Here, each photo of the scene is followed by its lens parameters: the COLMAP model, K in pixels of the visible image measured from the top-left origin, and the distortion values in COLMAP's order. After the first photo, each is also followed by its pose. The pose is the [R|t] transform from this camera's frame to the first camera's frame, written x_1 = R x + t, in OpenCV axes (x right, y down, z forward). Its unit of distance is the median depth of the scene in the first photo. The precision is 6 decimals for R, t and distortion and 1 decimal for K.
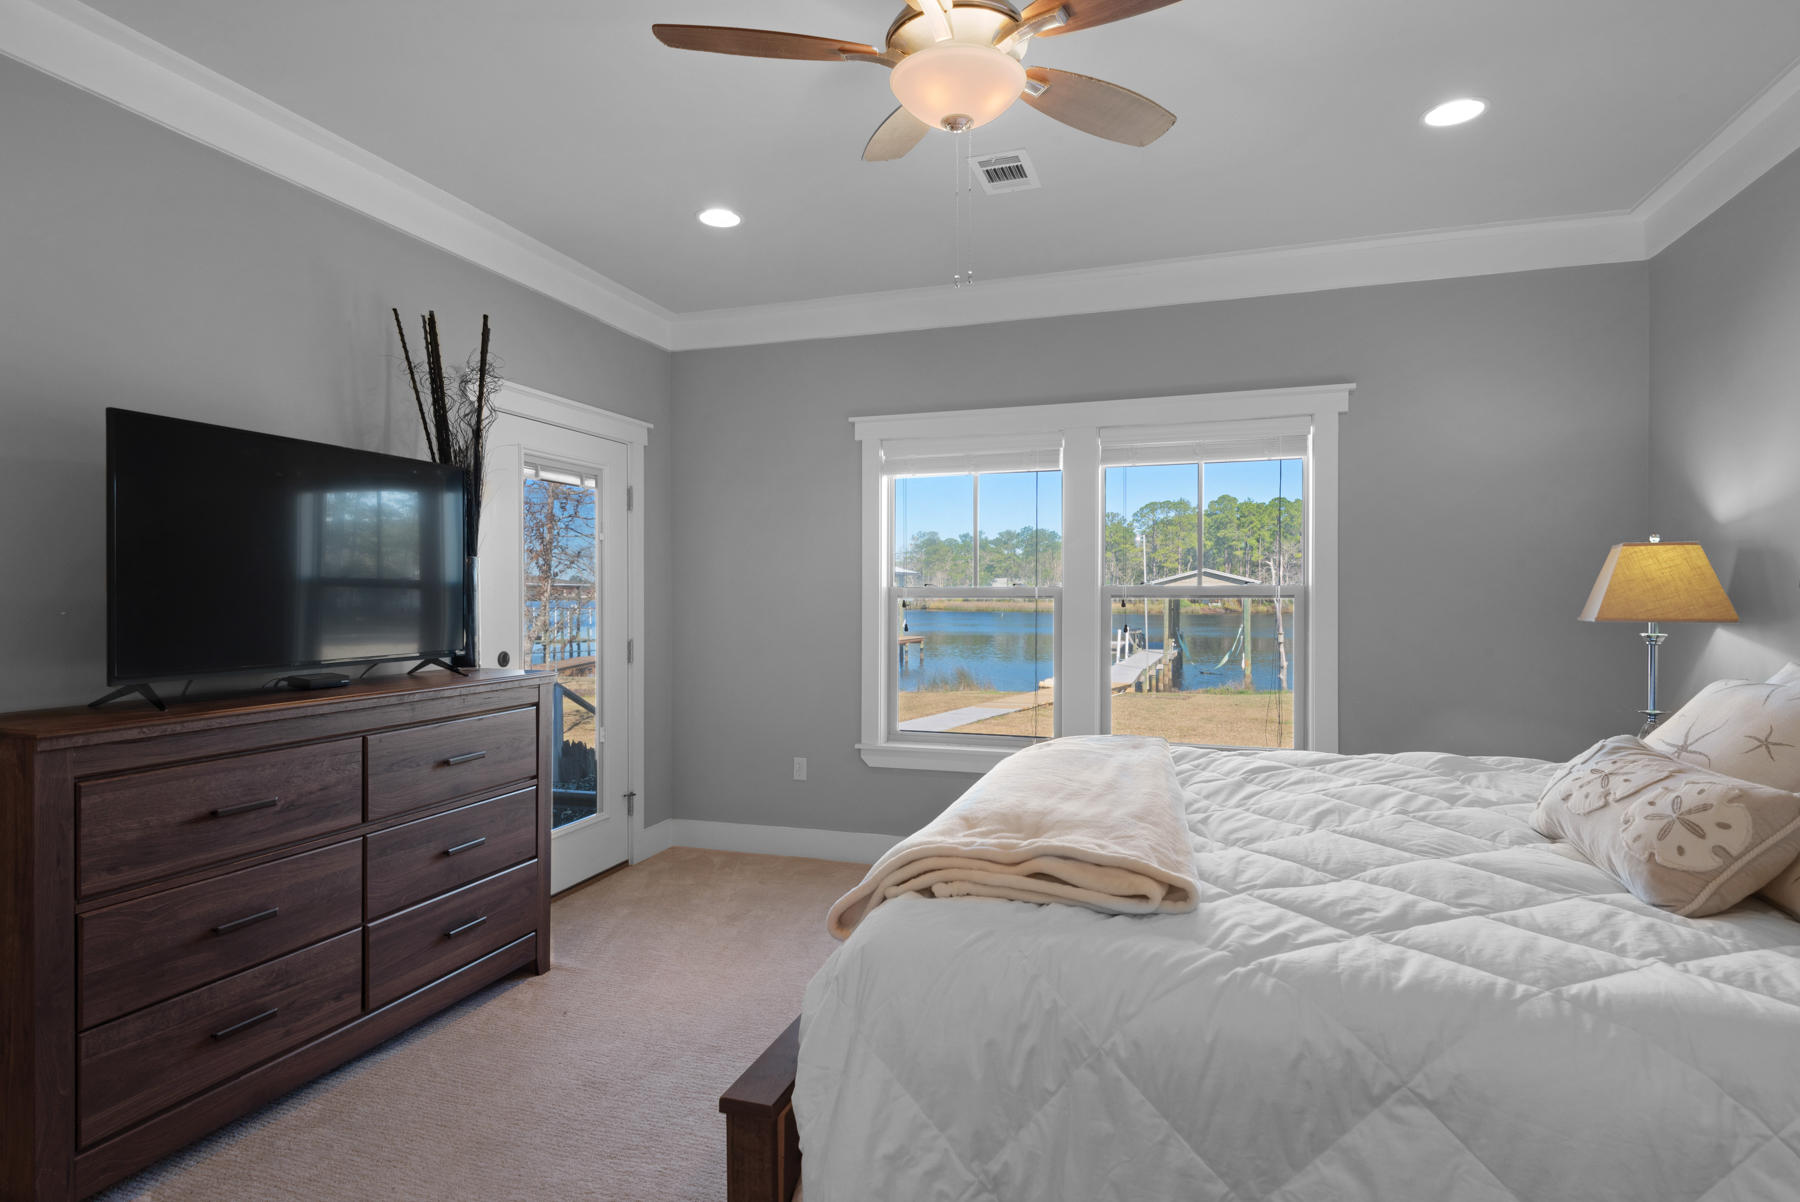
lens RADIAL K [[929.6, 0, 895.0], [0, 929.6, 605.1], [0, 0, 1]] dist [-0.002312, -0.009462]
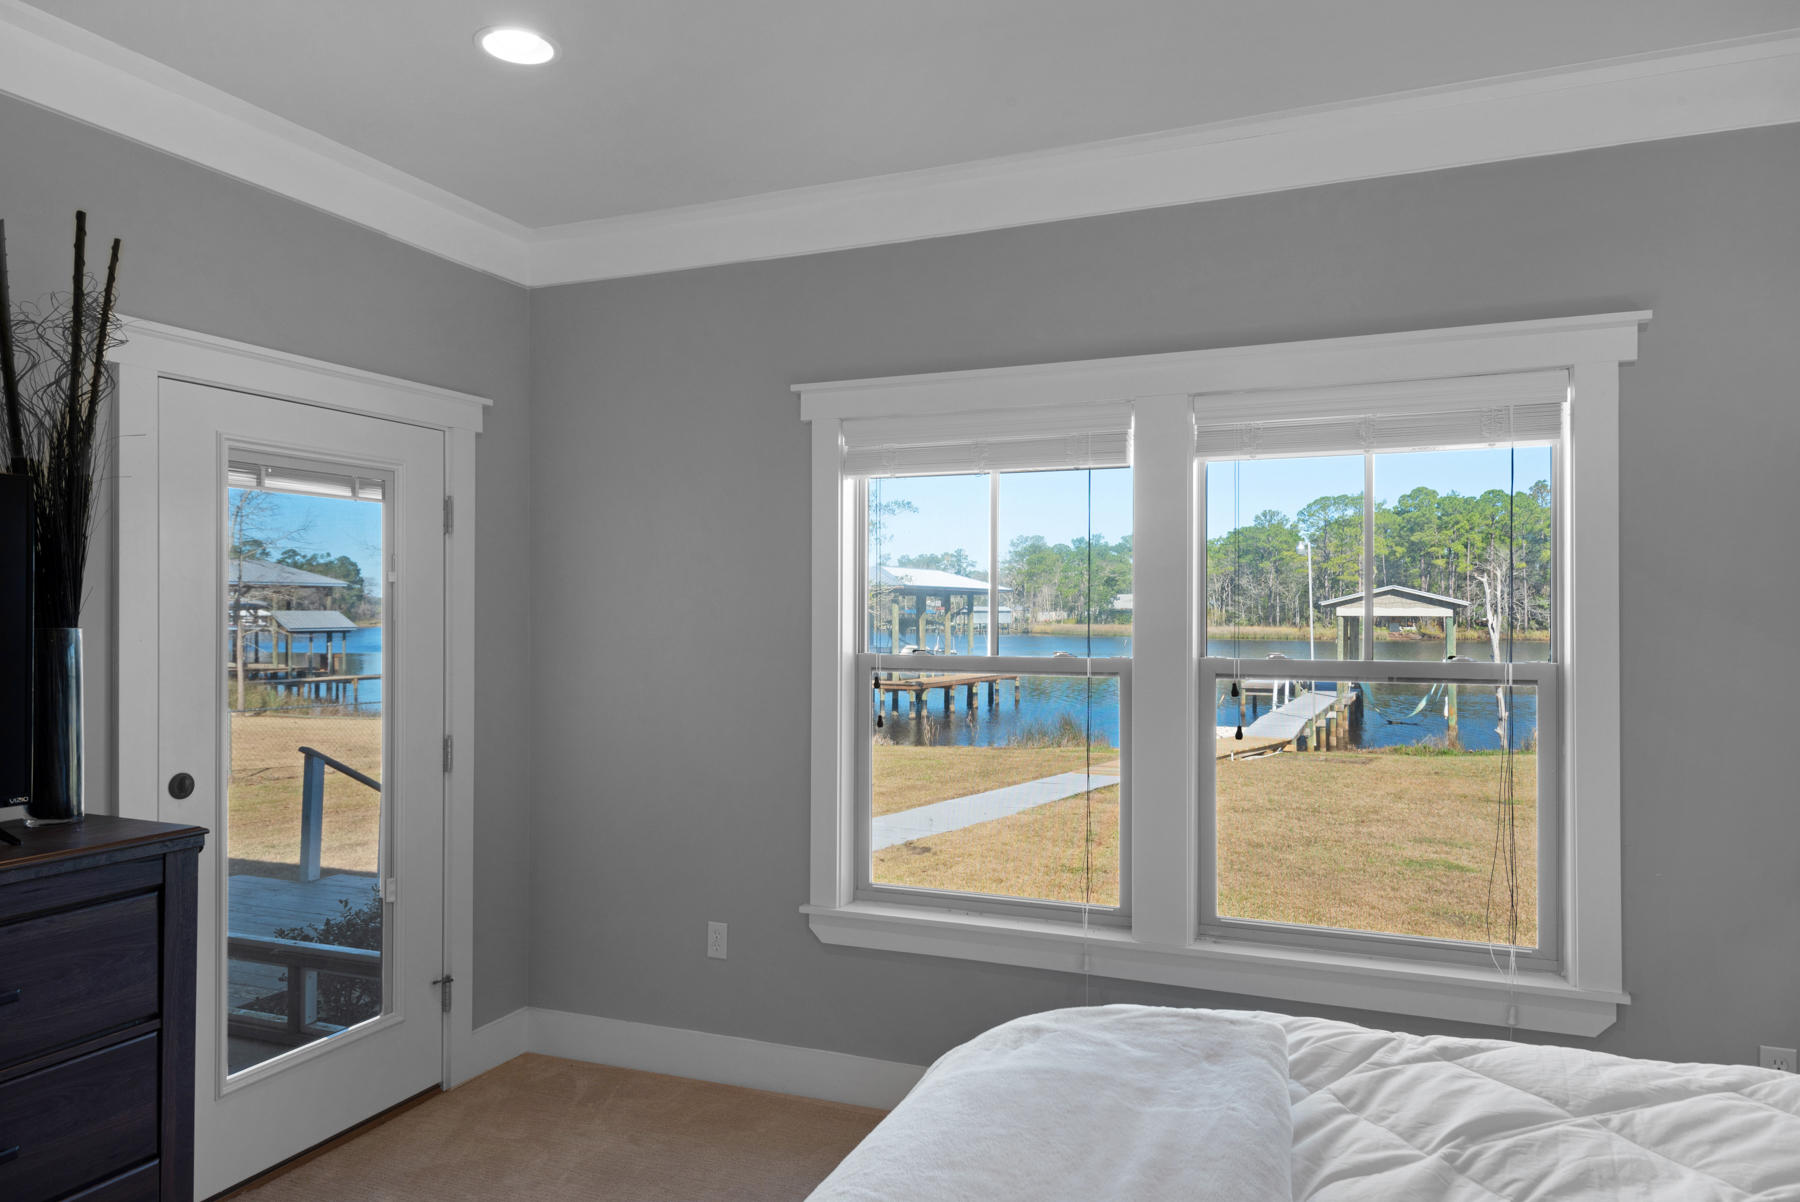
lens RADIAL K [[1167.8, 0, 887.3], [0, 1167.8, 607.5], [0, 0, 1]] dist [0.000305, 0.001792]
pose [[0.996162, 0.003346, -0.087460, 0.084140], [-0.004851, 0.999844, -0.017000, -0.038269], [0.087389, 0.017359, 0.996023, 0.222216]]
